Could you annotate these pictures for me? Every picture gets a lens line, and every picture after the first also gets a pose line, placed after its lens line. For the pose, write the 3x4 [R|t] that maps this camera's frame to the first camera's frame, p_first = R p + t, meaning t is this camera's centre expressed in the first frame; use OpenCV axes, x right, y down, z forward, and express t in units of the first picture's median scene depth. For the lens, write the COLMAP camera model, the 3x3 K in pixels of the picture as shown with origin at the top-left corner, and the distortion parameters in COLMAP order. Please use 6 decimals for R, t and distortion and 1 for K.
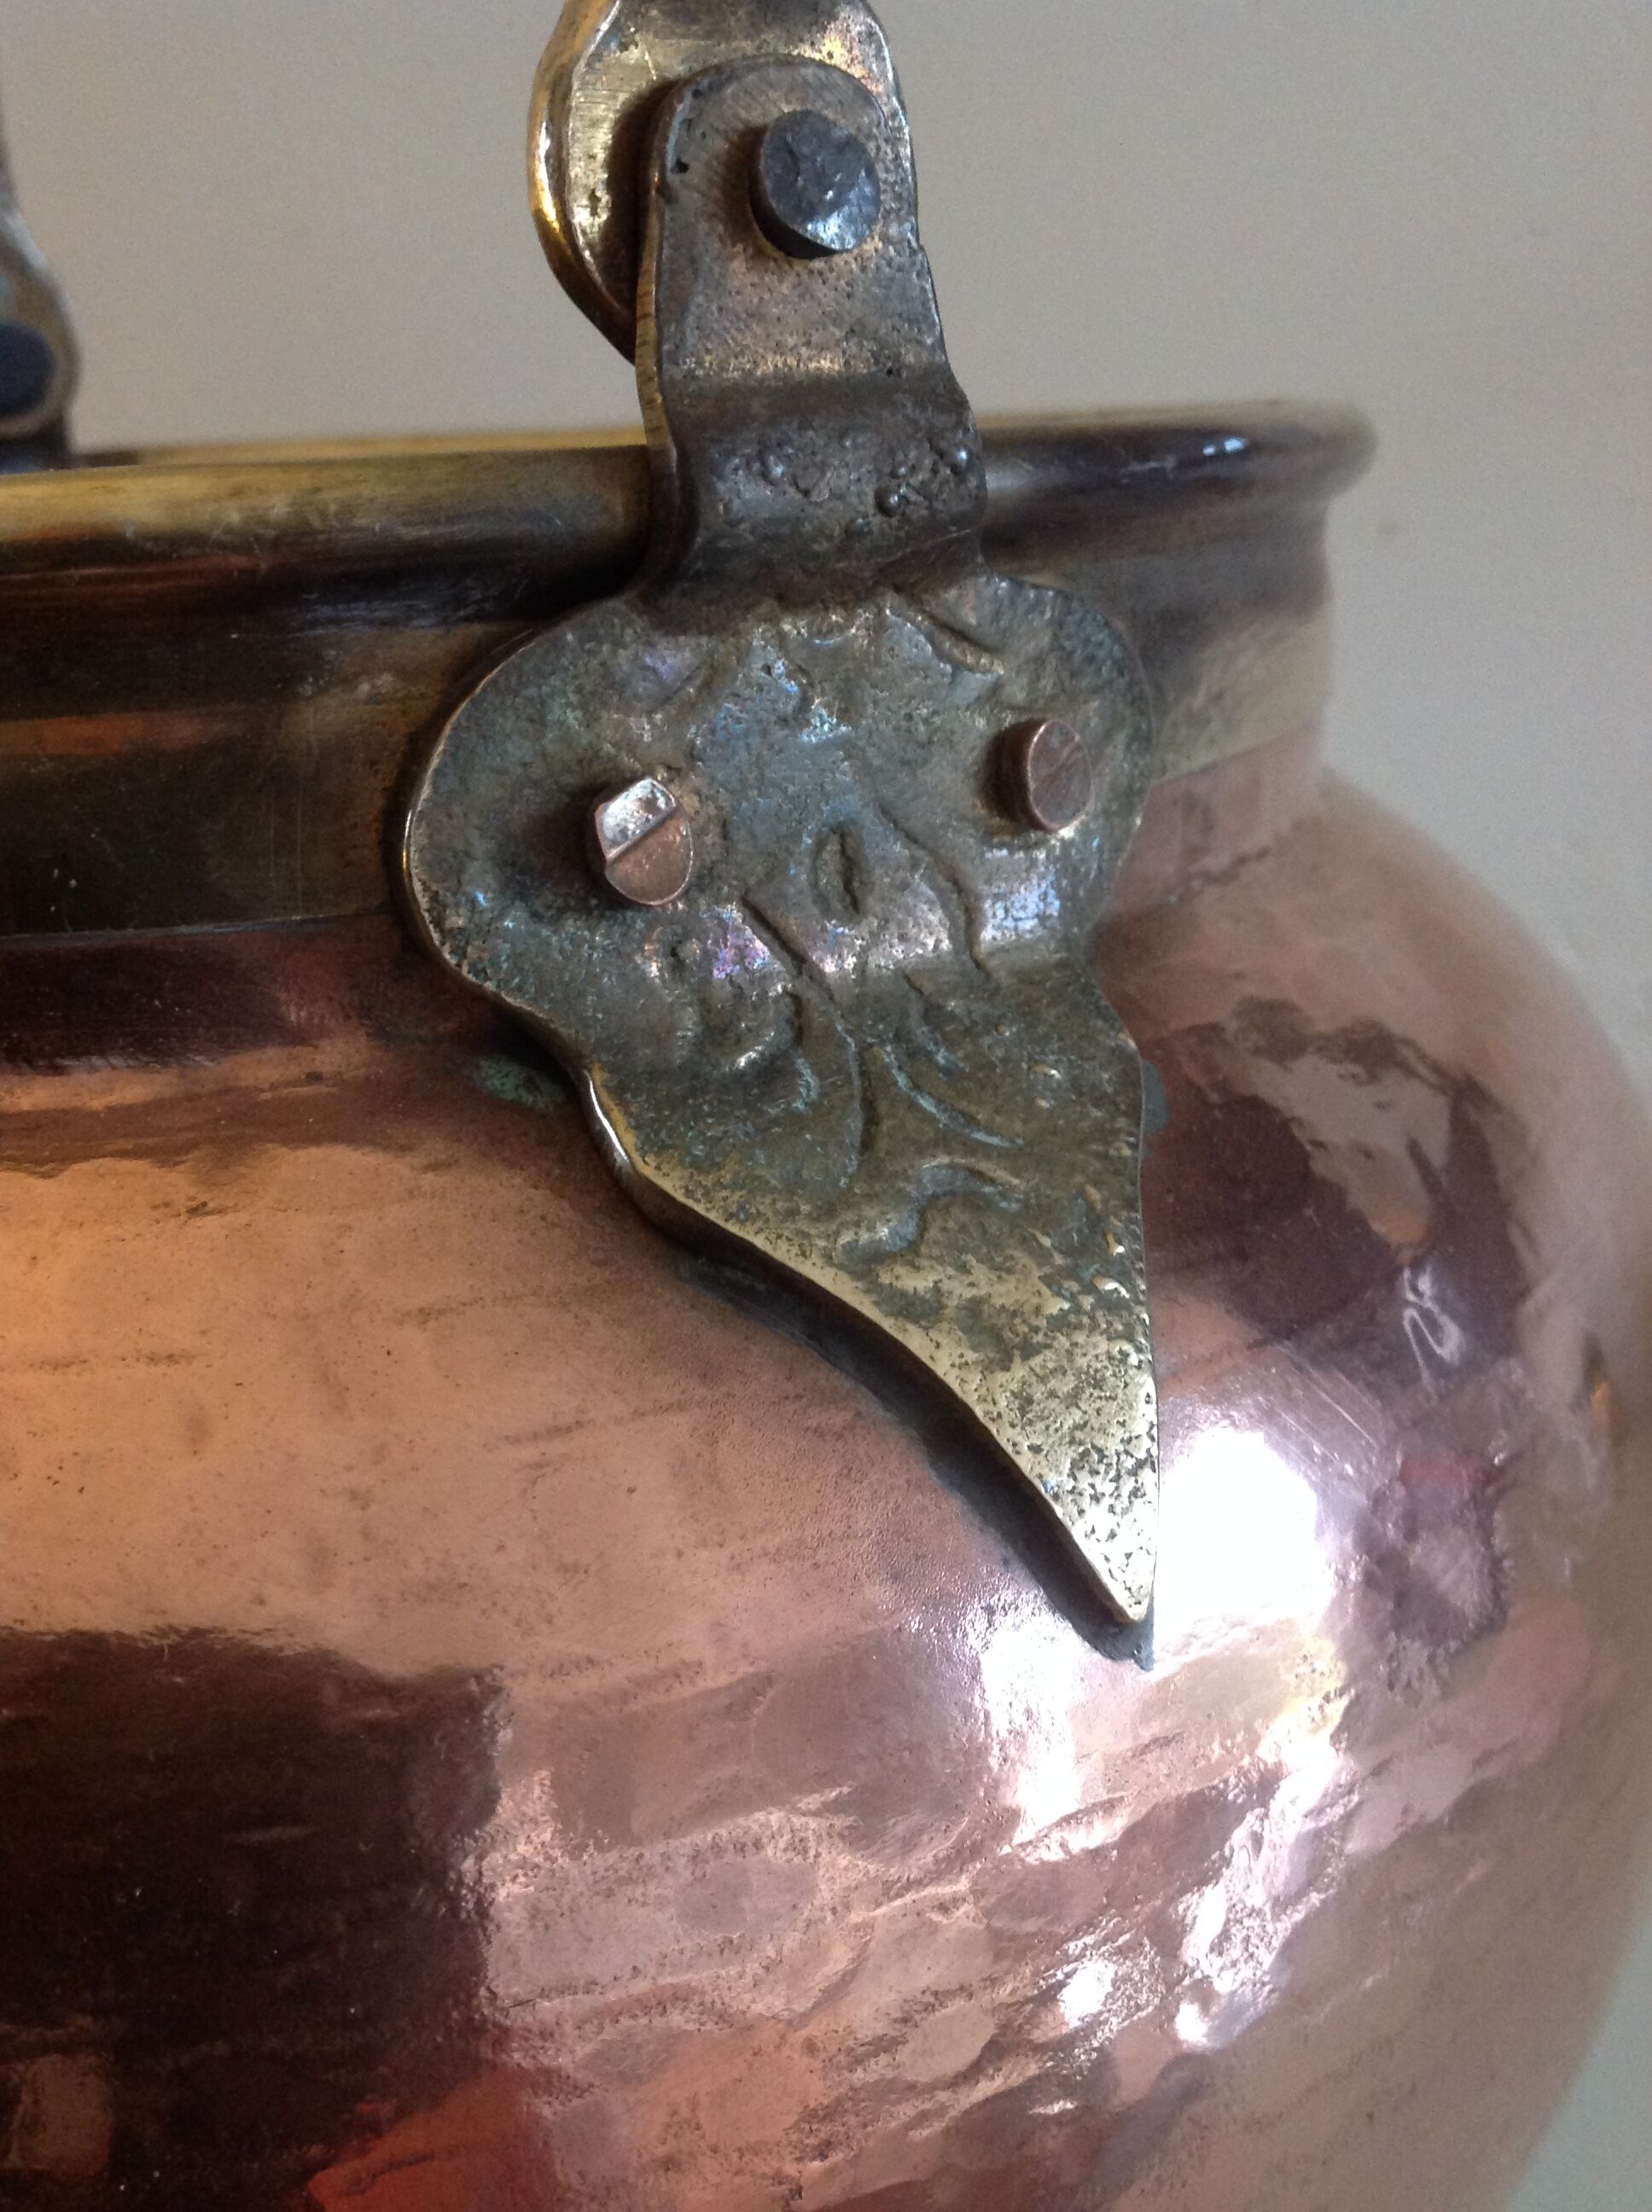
lens RADIAL K [[2232.5, 0, 839.2], [0, 2232.5, 1104.9], [0, 0, 1]] dist [0.043245, 0.000000]
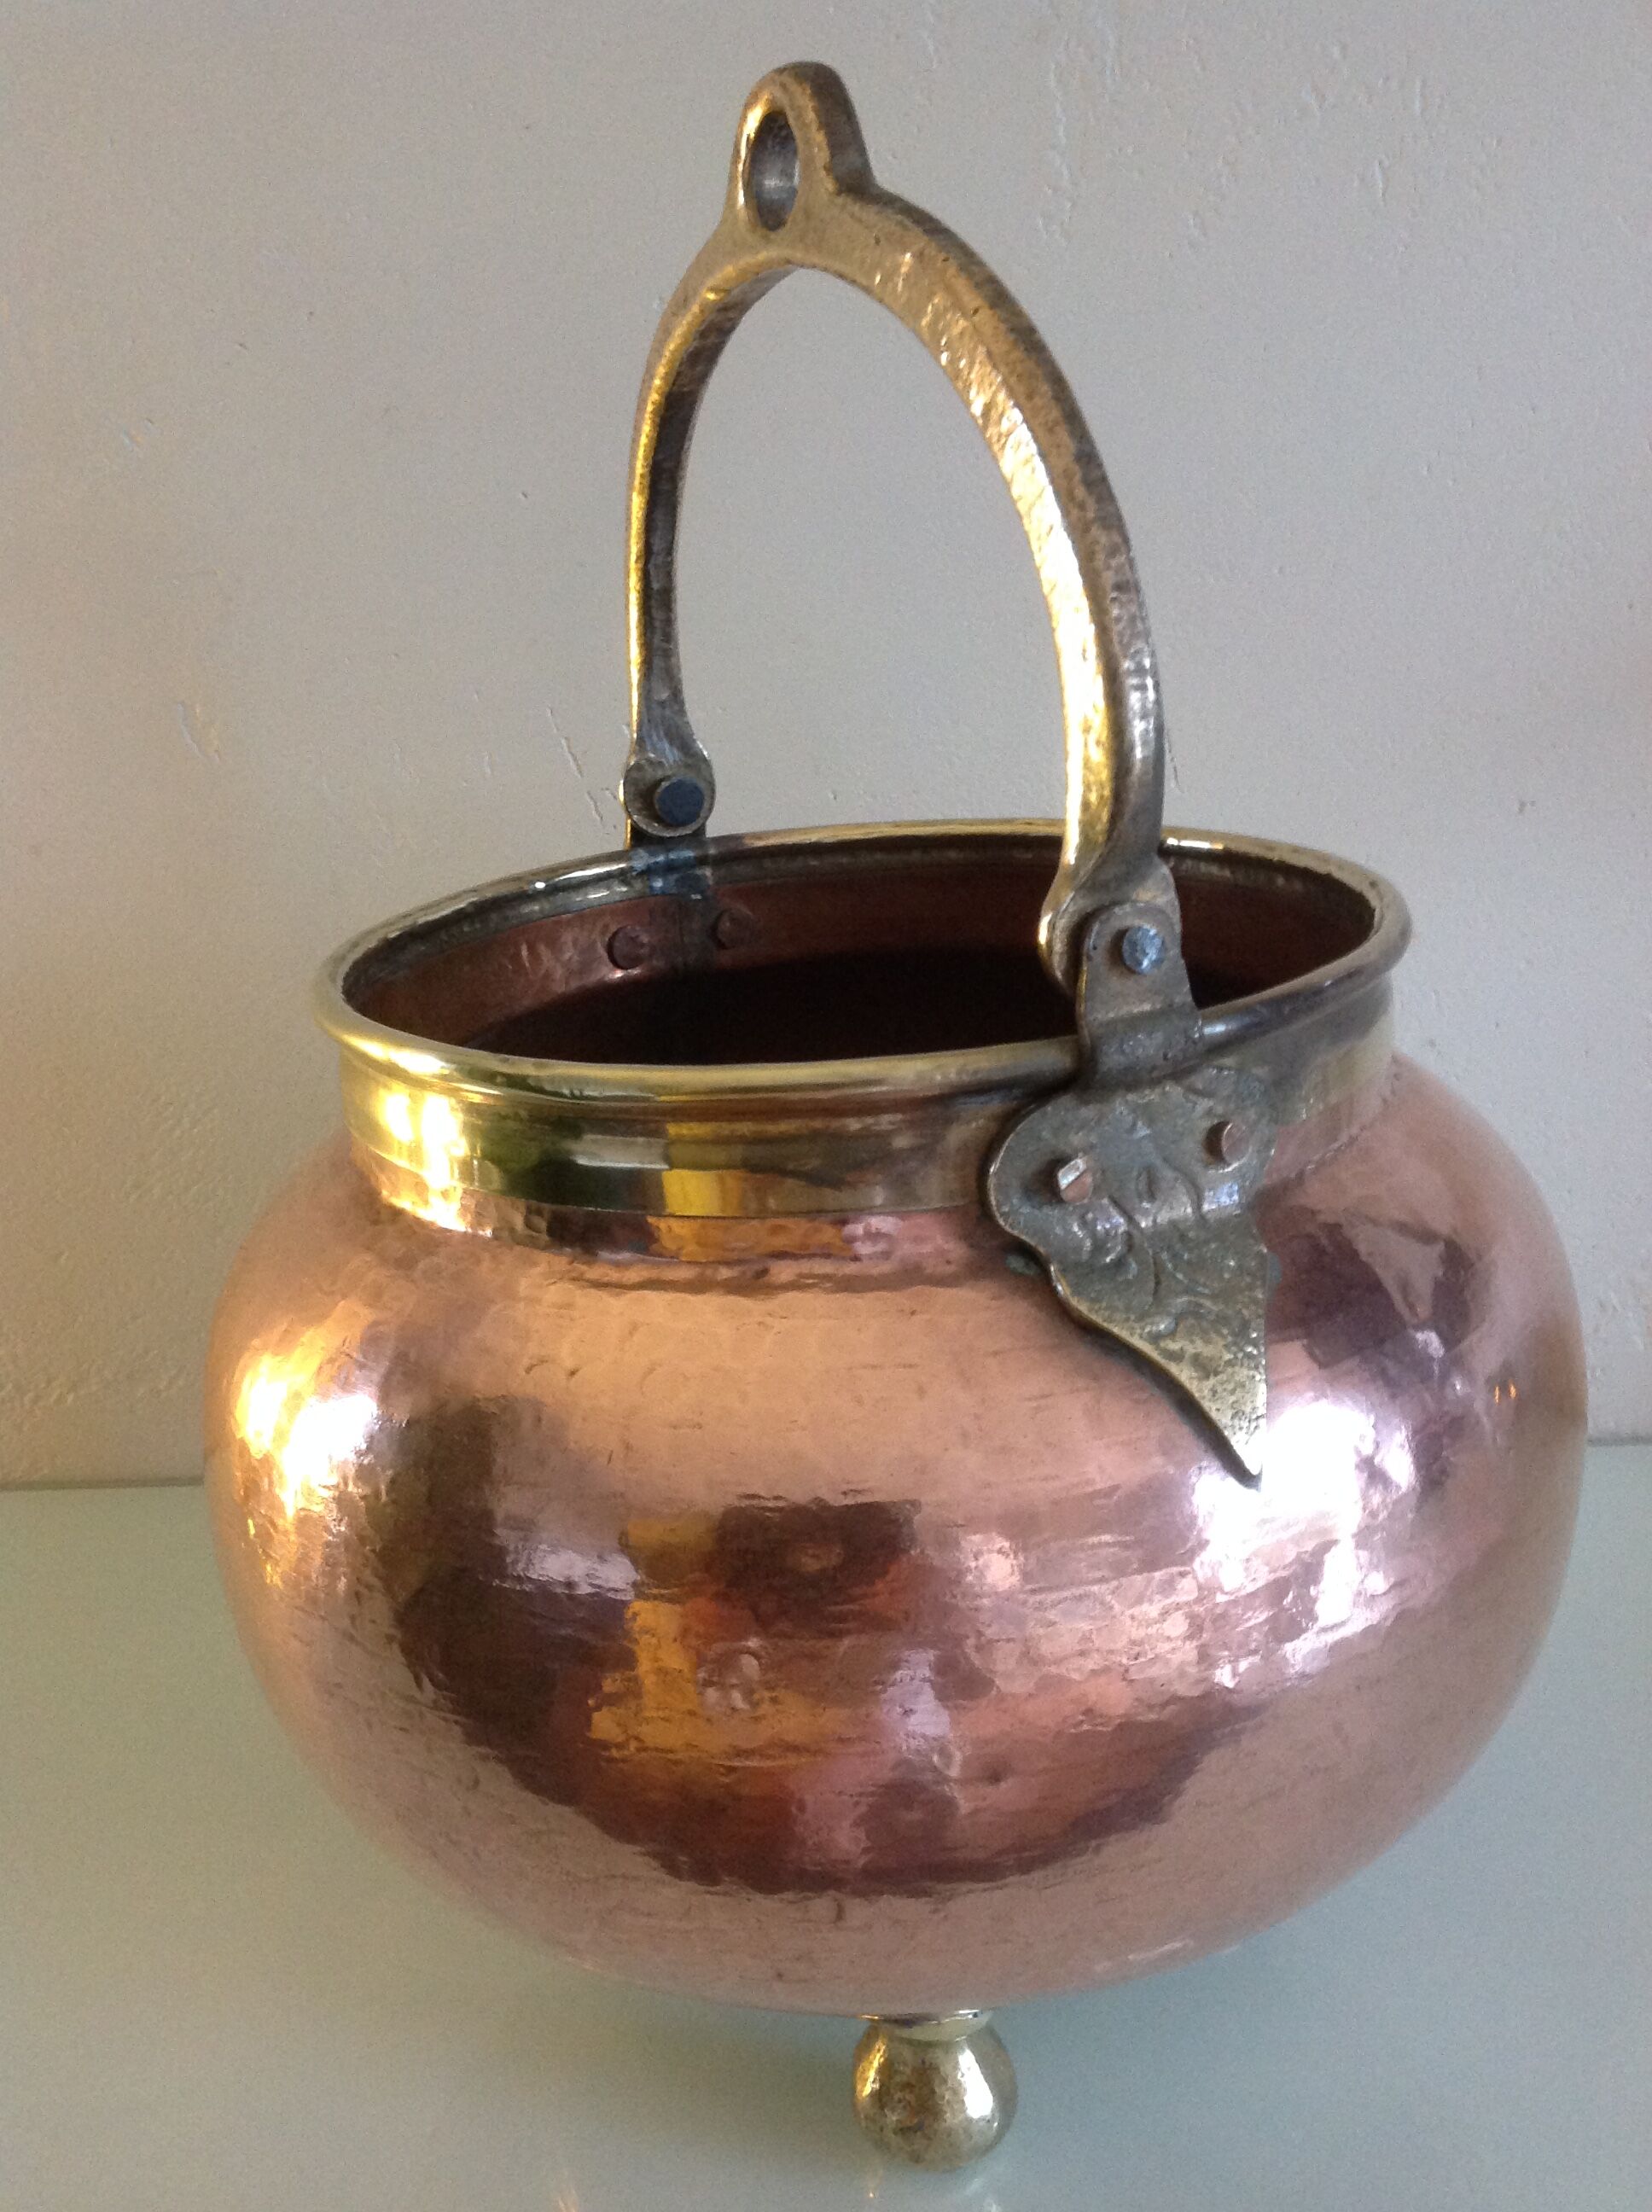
lens RADIAL K [[2232.5, 0, 815.2], [0, 2232.5, 1102.9], [0, 0, 1]] dist [0.043245, 0.000000]
pose [[0.990607, 0.015199, -0.135895, -0.031498], [-0.014603, 0.999879, 0.005377, -0.217327], [0.135961, -0.003342, 0.990709, -1.689465]]
